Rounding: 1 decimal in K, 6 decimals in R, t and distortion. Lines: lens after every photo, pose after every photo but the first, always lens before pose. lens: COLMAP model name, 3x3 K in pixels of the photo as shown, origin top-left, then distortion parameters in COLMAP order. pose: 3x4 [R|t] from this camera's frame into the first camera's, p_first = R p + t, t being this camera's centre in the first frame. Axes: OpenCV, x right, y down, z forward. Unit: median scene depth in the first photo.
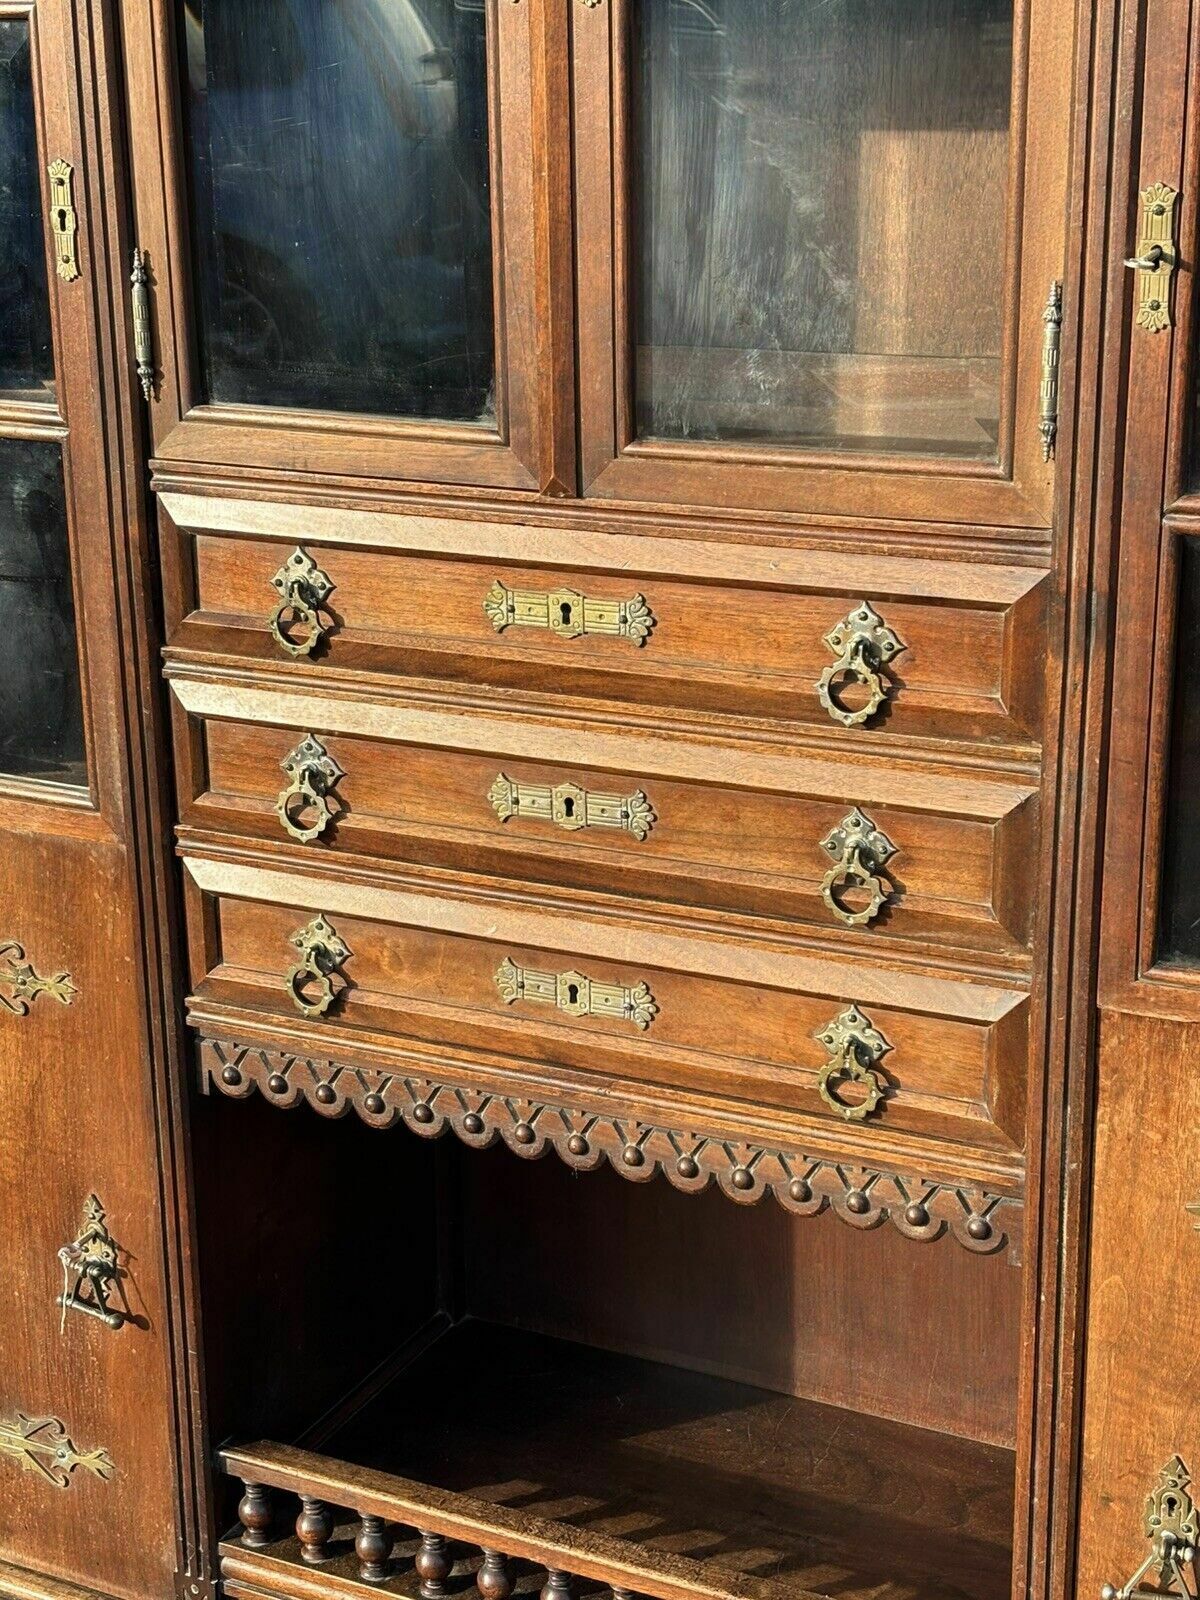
lens RADIAL K [[2557.9, 0, 580.4], [0, 2557.9, 818.3], [0, 0, 1]] dist [0.152057, 0.000000]
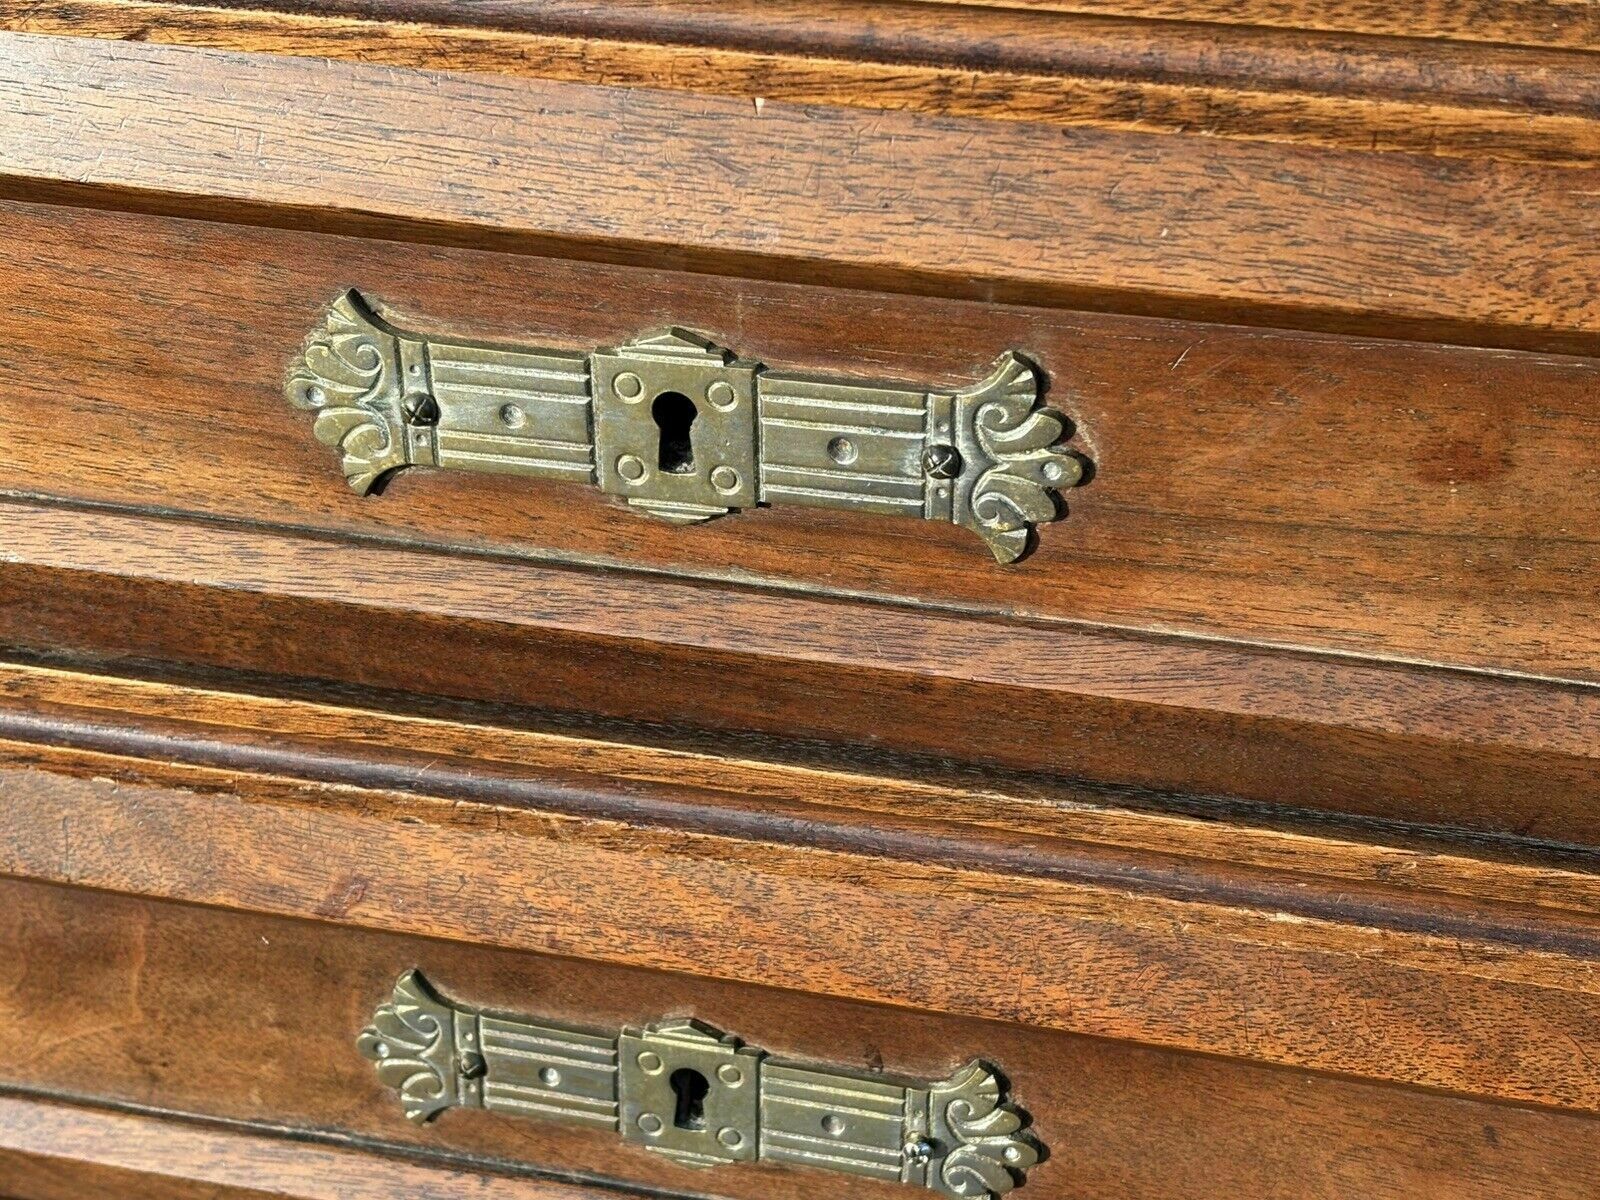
lens RADIAL K [[2673.7, 0, 798.1], [0, 2673.7, 603.0], [0, 0, 1]] dist [0.076605, 0.000000]
pose [[0.968701, -0.109067, 0.222986, -0.049206], [0.055614, 0.970825, 0.233251, -0.045140], [-0.241920, -0.213549, 0.946505, 0.778637]]
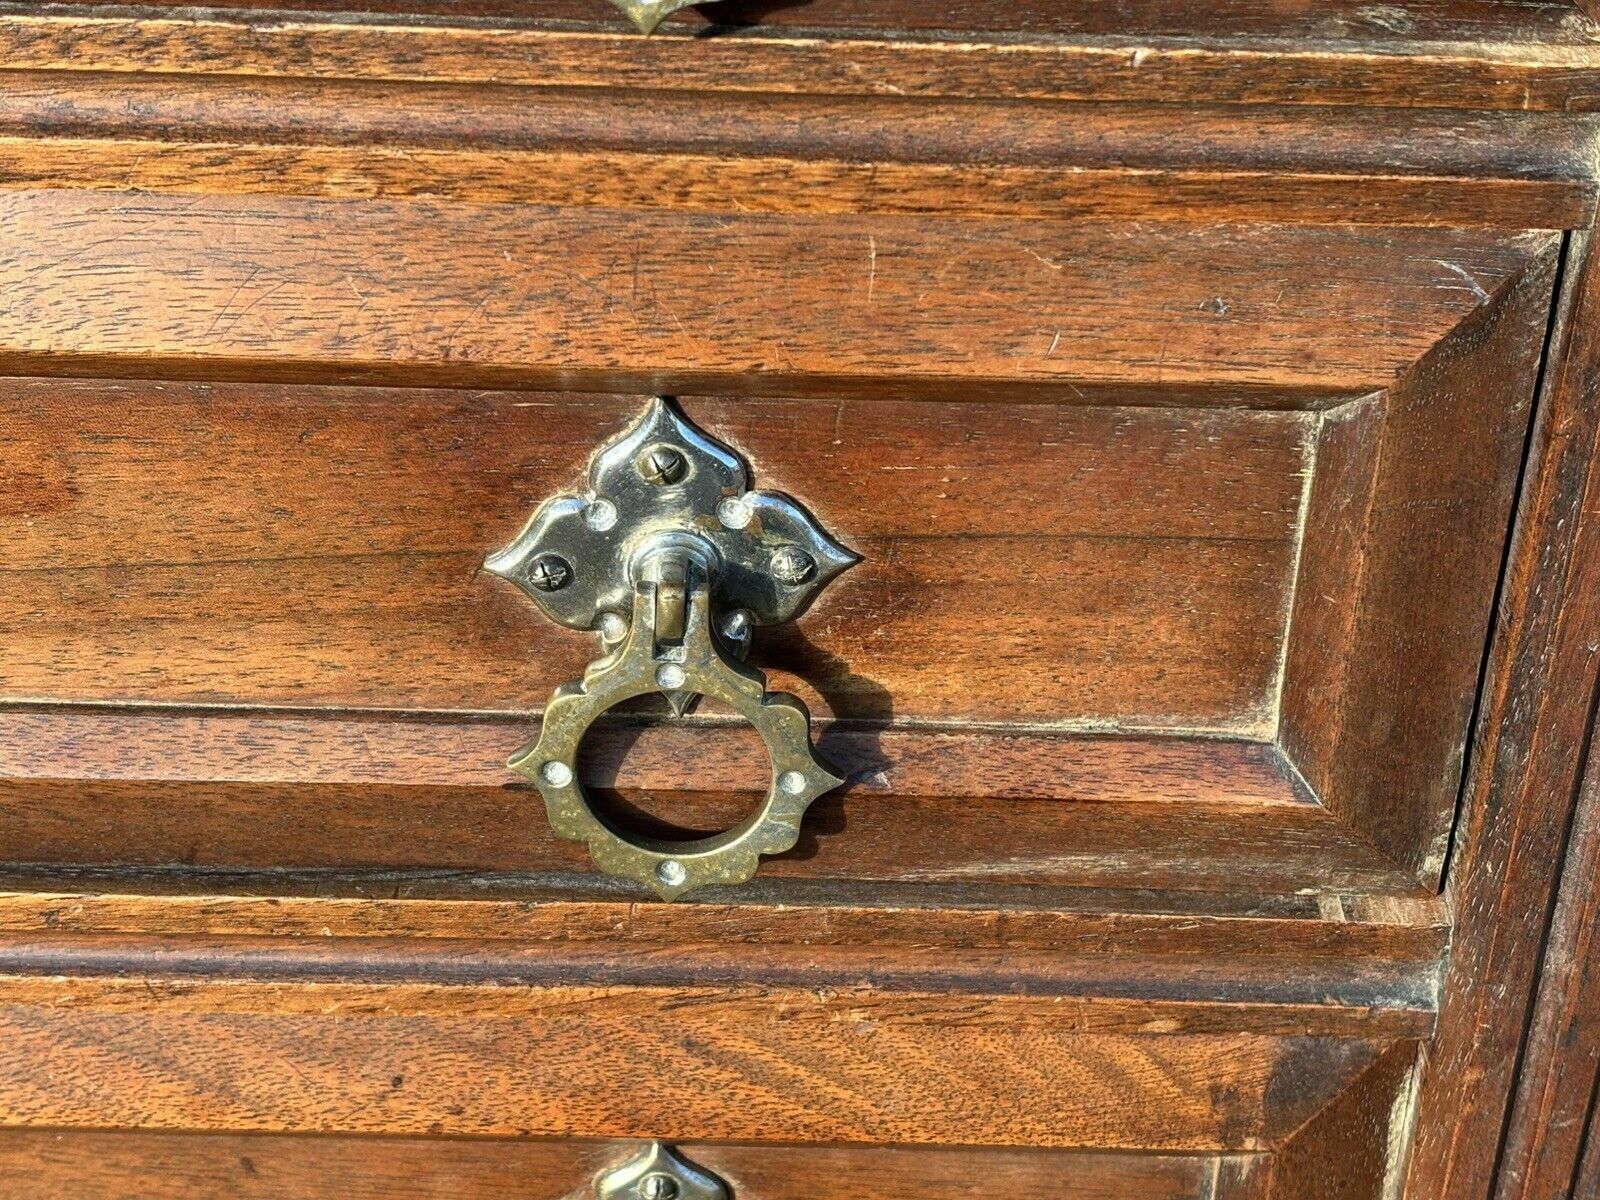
lens RADIAL K [[2673.7, 0, 814.1], [0, 2673.7, 600.7], [0, 0, 1]] dist [0.076605, 0.000000]
pose [[0.891409, -0.194922, 0.409139, 0.022655], [0.098657, 0.964591, 0.244603, -0.039746], [-0.442331, -0.177677, 0.879076, 0.758701]]
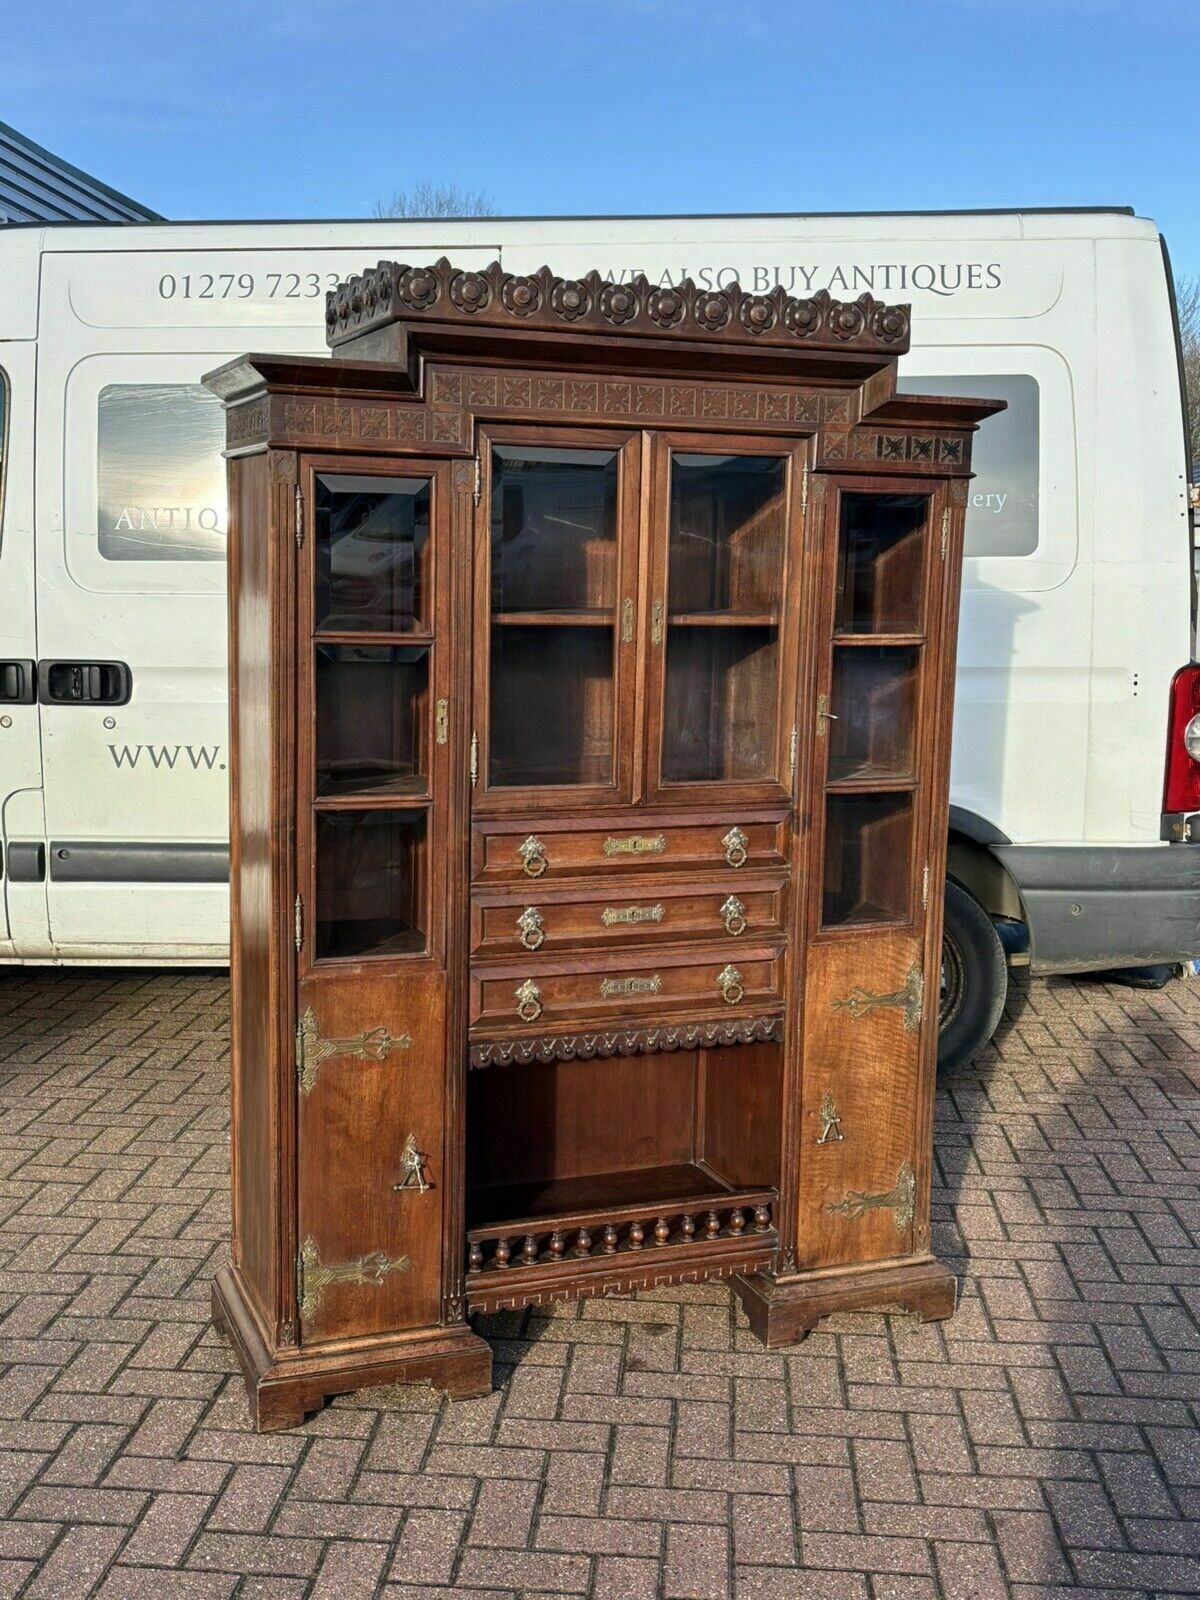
lens RADIAL K [[1725.2, 0, 593.2], [0, 1725.2, 757.9], [0, 0, 1]] dist [0.060495, 0.000000]
pose [[0.661784, -0.061853, 0.747138, -1.446353], [0.199434, 0.975206, -0.095917, -0.000169], [-0.722681, 0.212482, 0.657711, -0.243319]]
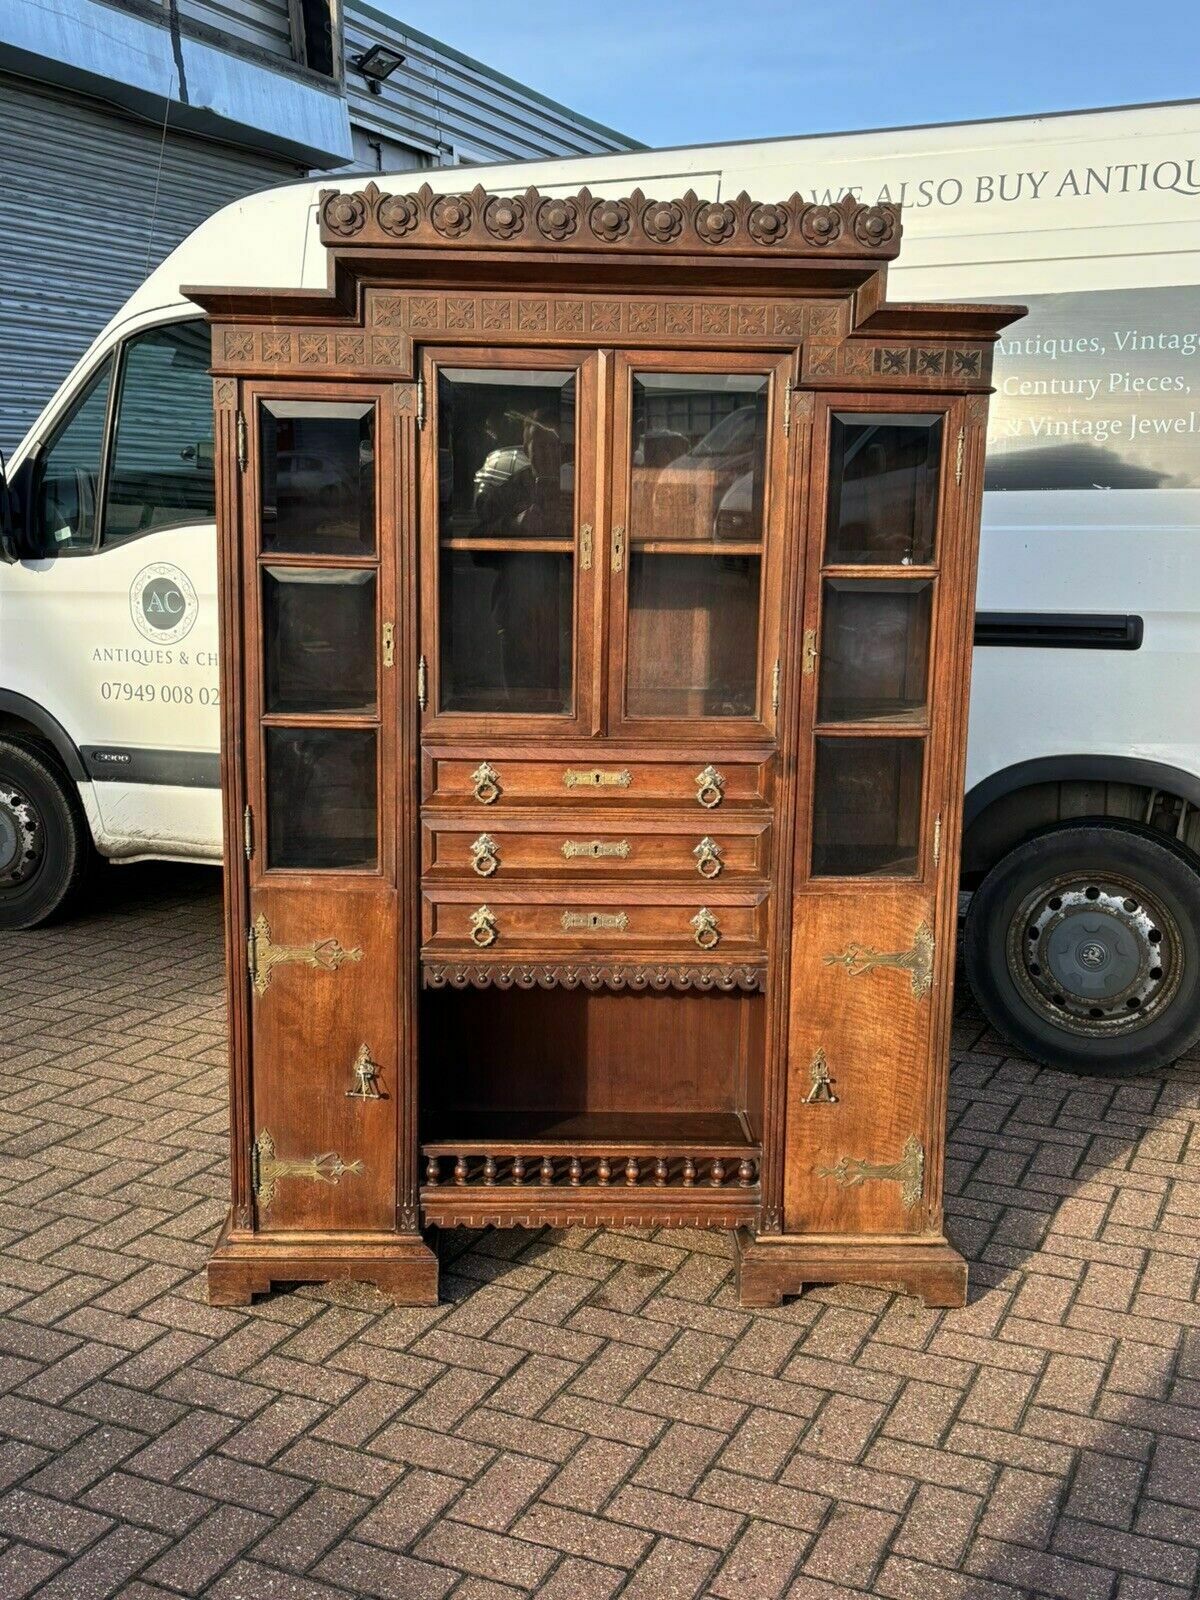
lens RADIAL K [[1725.2, 0, 606.1], [0, 1725.2, 771.0], [0, 0, 1]] dist [0.060495, 0.000000]
pose [[0.873607, -0.046954, 0.484362, -0.897680], [0.118632, 0.985854, -0.118399, 0.134620], [-0.471951, 0.160895, 0.866819, -0.627340]]
